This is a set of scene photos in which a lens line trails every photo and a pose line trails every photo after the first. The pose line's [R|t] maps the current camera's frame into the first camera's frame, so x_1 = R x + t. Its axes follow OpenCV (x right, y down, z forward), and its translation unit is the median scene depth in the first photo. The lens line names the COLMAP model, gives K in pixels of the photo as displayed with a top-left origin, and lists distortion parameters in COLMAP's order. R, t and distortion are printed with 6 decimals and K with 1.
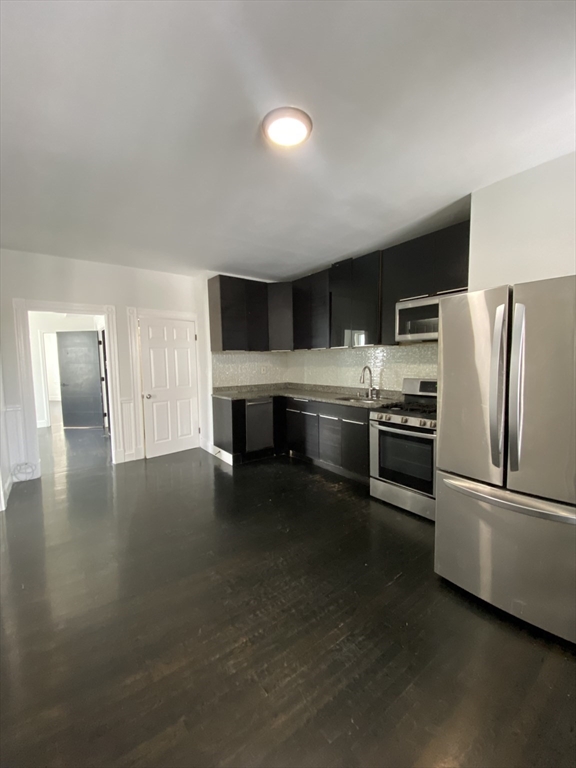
lens RADIAL K [[303.4, 0, 288.0], [0, 303.4, 384.0], [0, 0, 1]] dist [-0.055766, 0.000065]
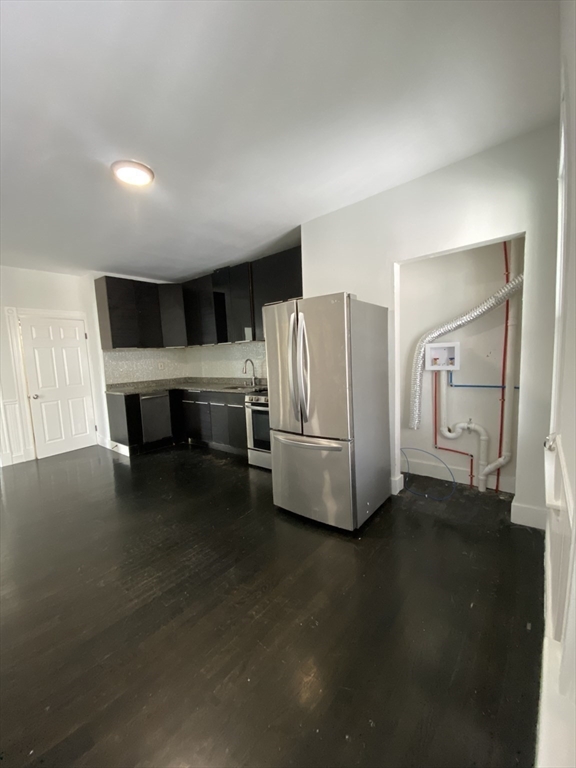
lens RADIAL K [[306.1, 0, 311.4], [0, 306.1, 387.0], [0, 0, 1]] dist [-0.058392, -0.000256]
pose [[0.953143, -0.054725, 0.297528, 0.122768], [0.048127, 0.998407, 0.029462, 0.024995], [-0.298666, -0.013762, 0.954258, -0.188472]]
